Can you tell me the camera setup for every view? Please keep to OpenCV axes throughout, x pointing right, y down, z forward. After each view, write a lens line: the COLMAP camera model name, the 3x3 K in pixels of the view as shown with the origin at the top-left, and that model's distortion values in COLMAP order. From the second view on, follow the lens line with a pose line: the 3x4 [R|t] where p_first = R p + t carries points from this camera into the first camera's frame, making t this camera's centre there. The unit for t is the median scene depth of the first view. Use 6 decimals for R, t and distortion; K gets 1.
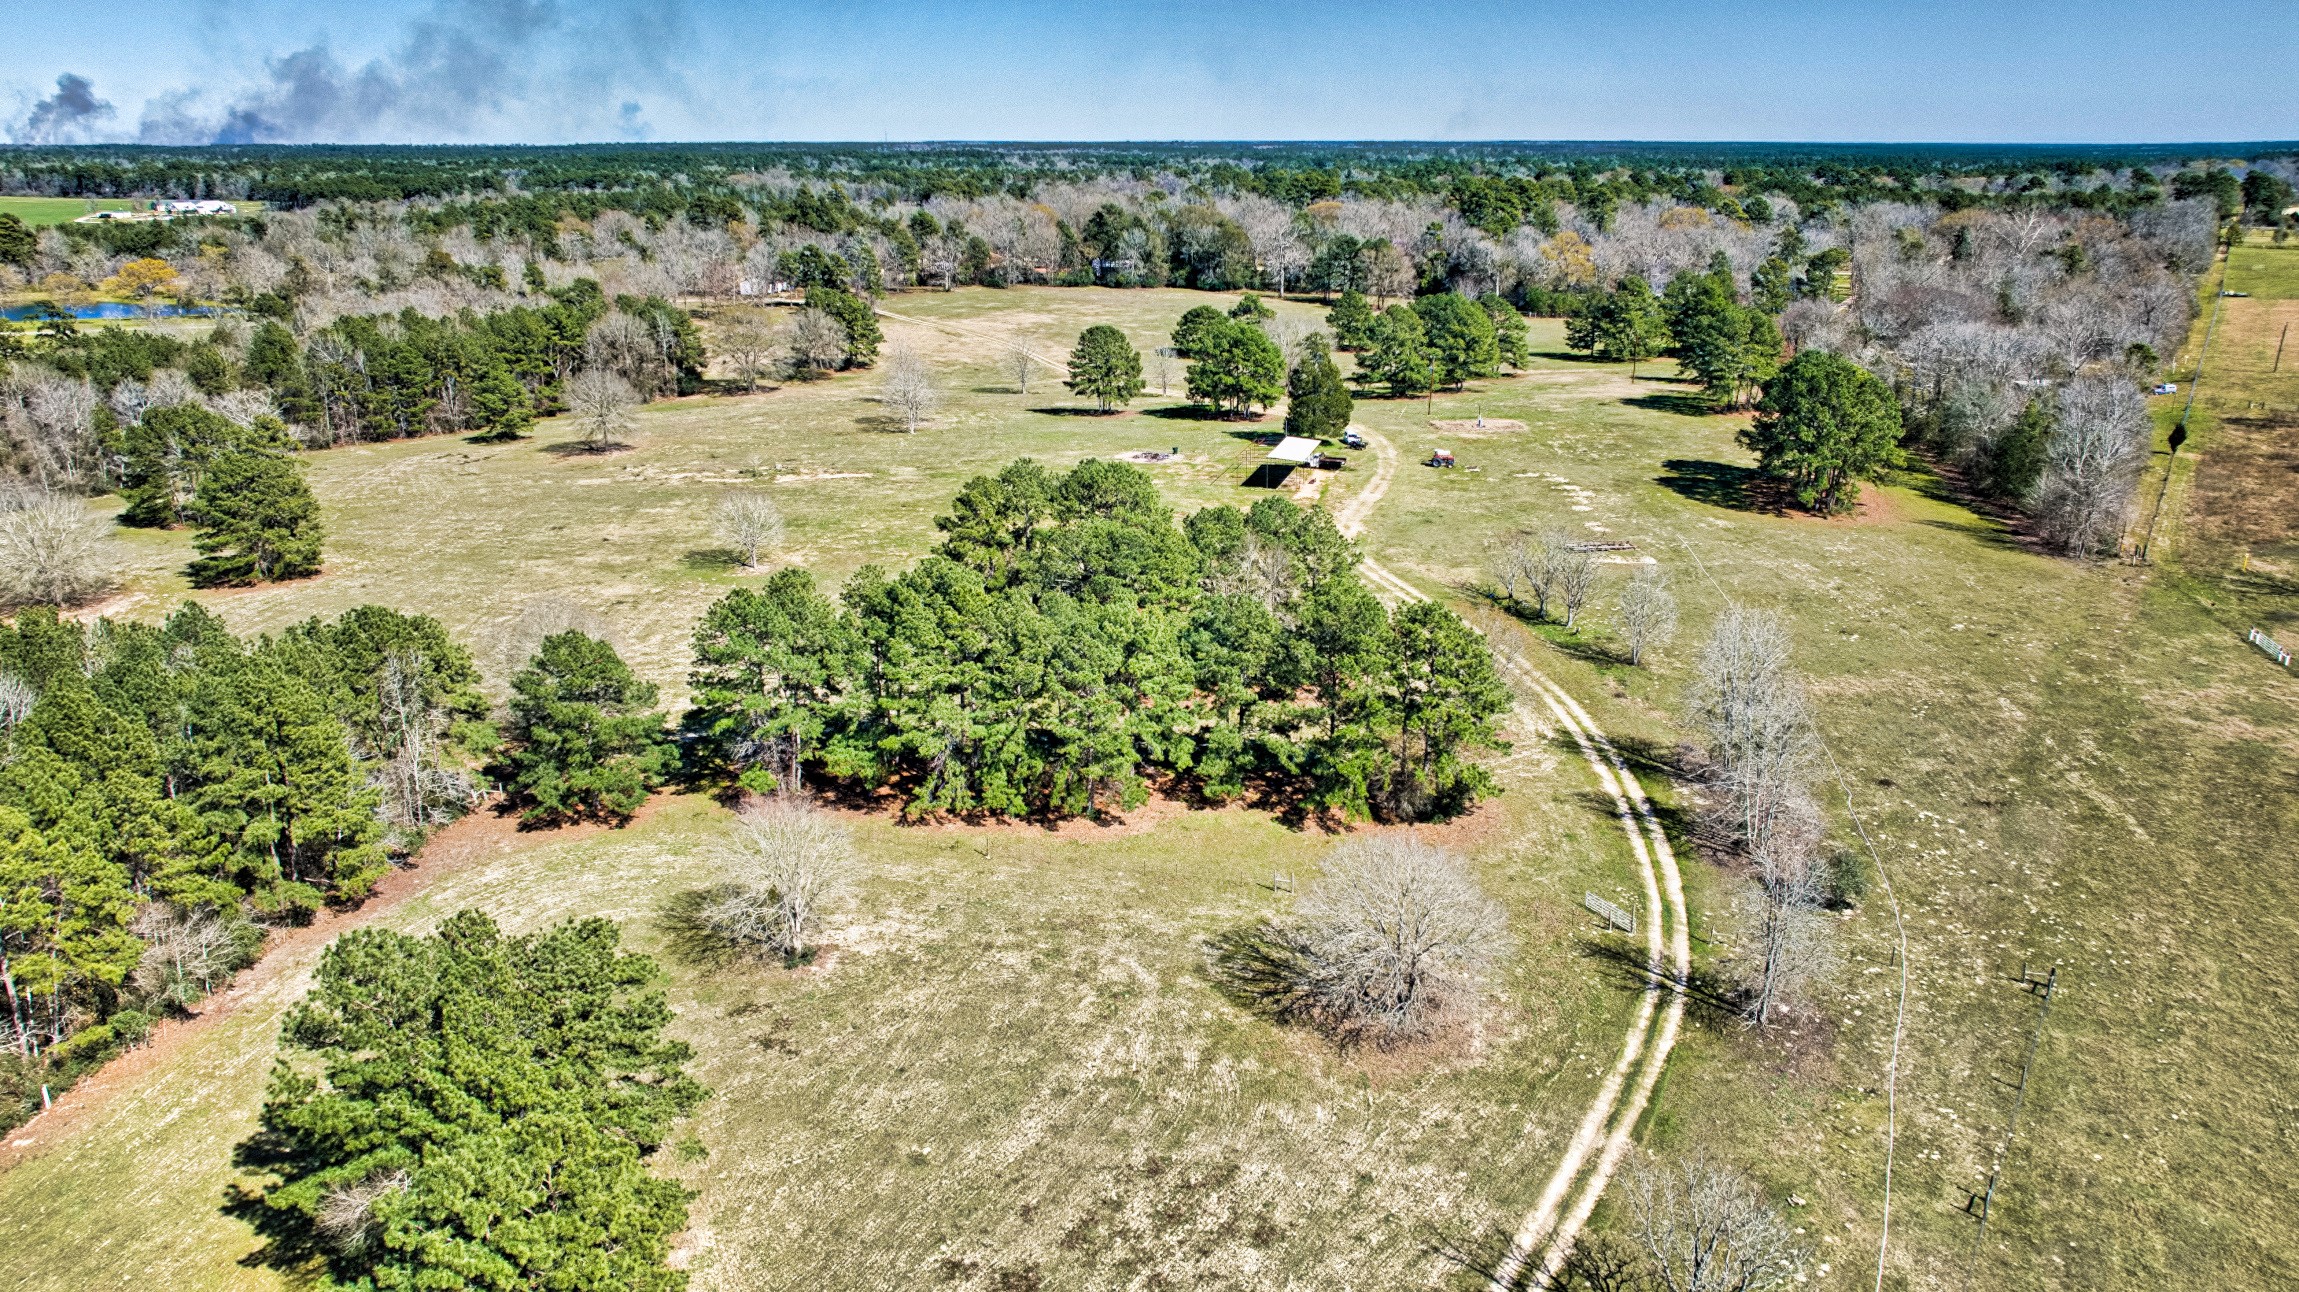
lens RADIAL K [[1645.7, 0, 1158.2], [0, 1645.7, 627.7], [0, 0, 1]] dist [-0.046607, 0.068209]
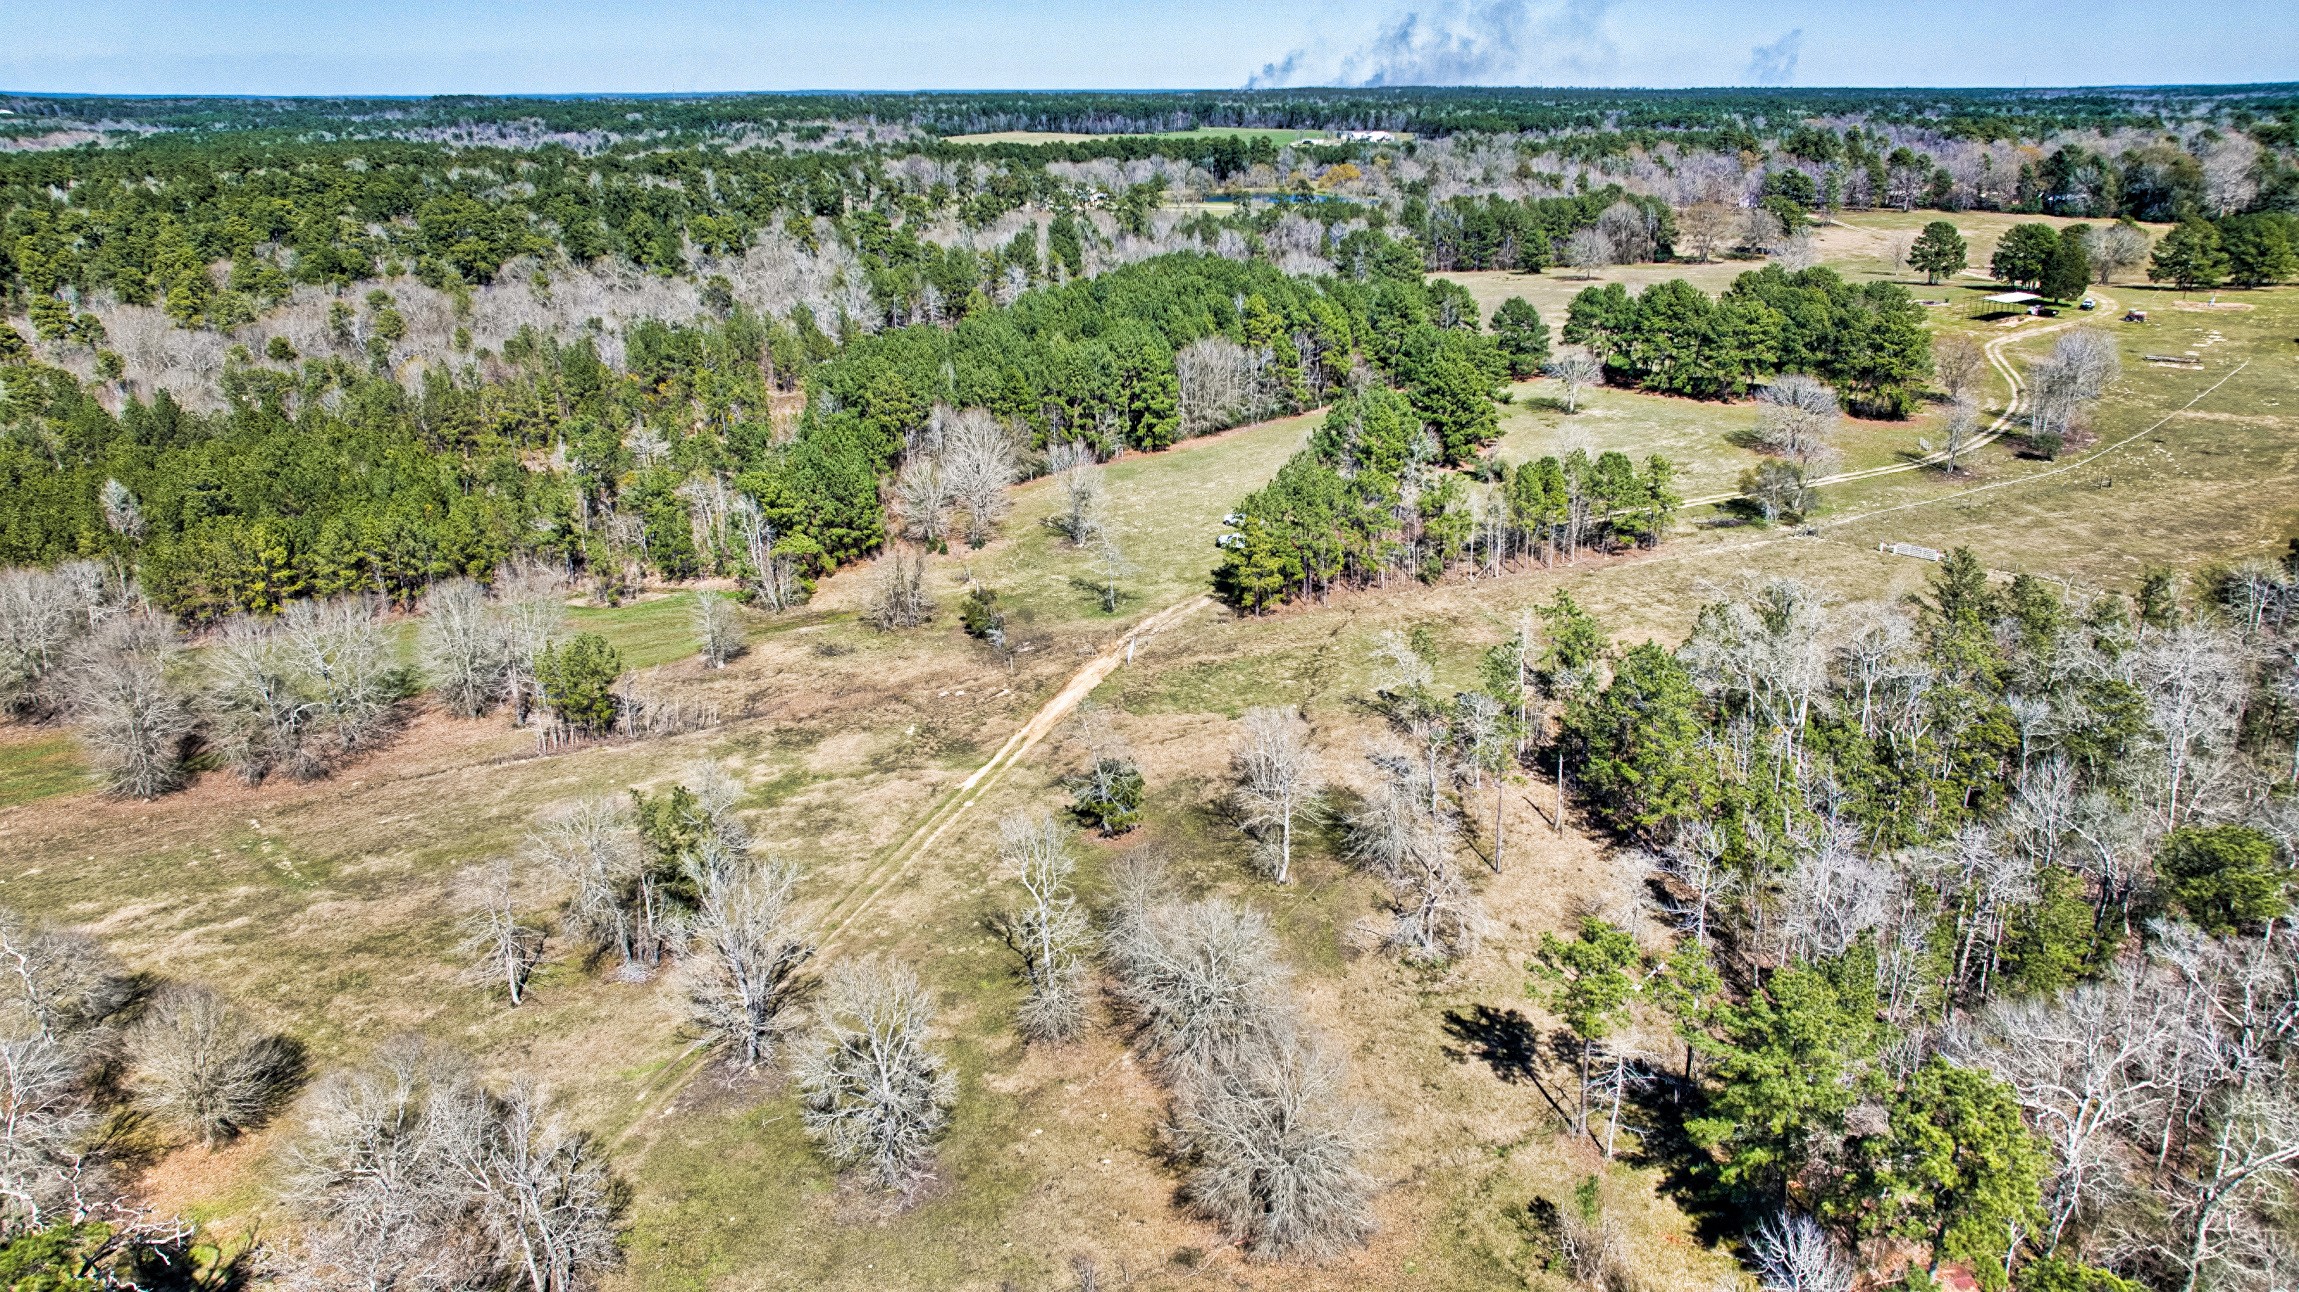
lens RADIAL K [[1632.3, 0, 1167.3], [0, 1632.3, 642.6], [0, 0, 1]] dist [-0.051672, 0.072367]
pose [[0.808321, 0.191530, -0.556716, 0.160423], [-0.168093, 0.981322, 0.093546, 0.090640], [0.564235, 0.017965, 0.825419, -0.307791]]
